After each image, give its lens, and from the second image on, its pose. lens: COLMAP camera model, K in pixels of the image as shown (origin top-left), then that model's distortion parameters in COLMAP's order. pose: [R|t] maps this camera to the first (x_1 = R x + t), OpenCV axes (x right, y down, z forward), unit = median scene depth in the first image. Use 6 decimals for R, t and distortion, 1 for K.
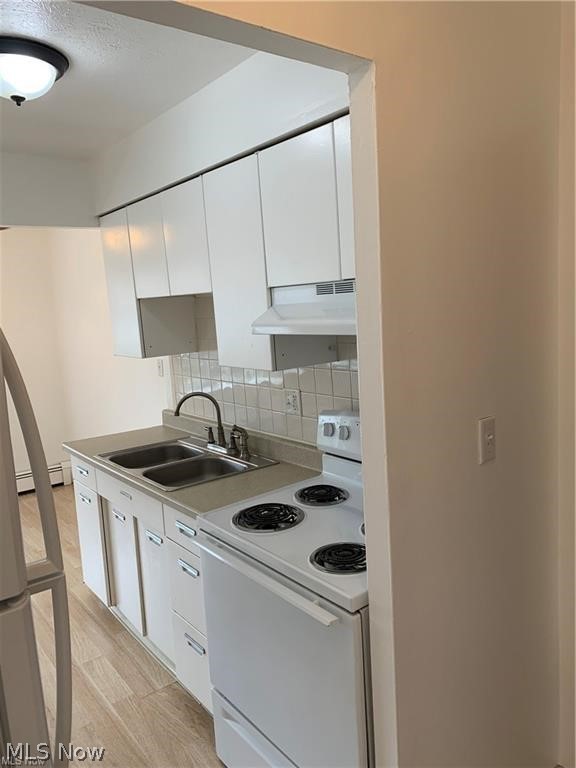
lens RADIAL K [[584.3, 0, 286.4], [0, 584.3, 376.4], [0, 0, 1]] dist [0.036413, -0.043850]
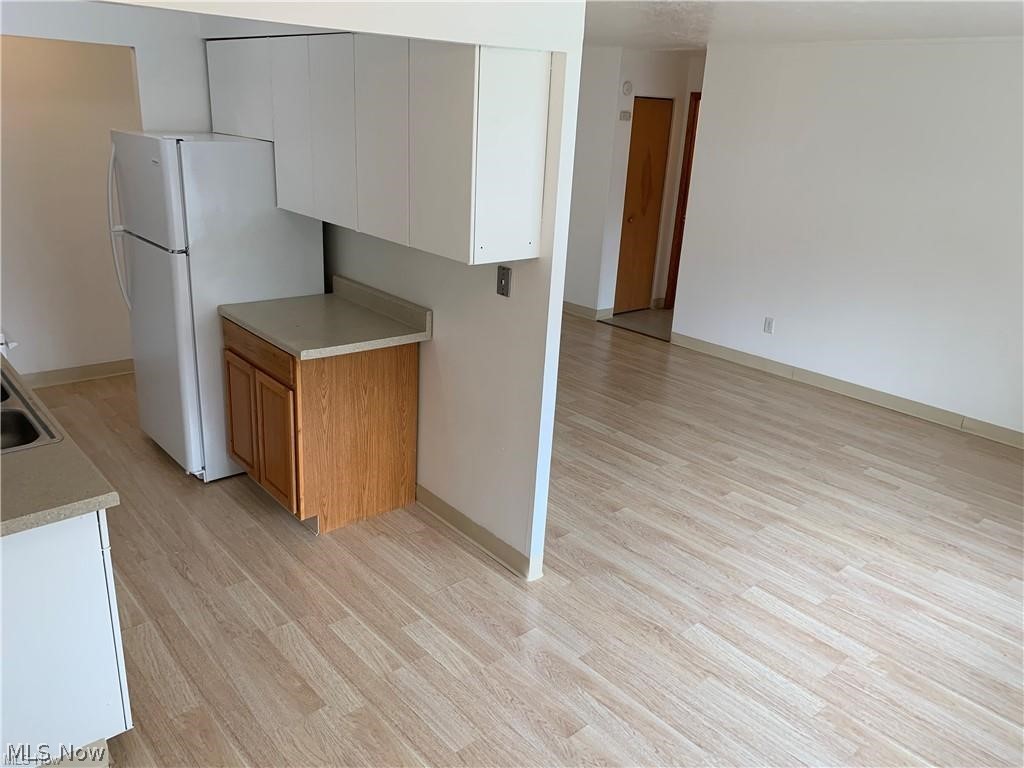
lens RADIAL K [[779.0, 0, 511.6], [0, 779.0, 375.4], [0, 0, 1]] dist [0.036413, -0.043850]
pose [[-0.997938, 0.032543, -0.055323, -0.829108], [0.004248, 0.893532, 0.448979, -0.300940], [0.064044, 0.447818, -0.891828, 1.909723]]
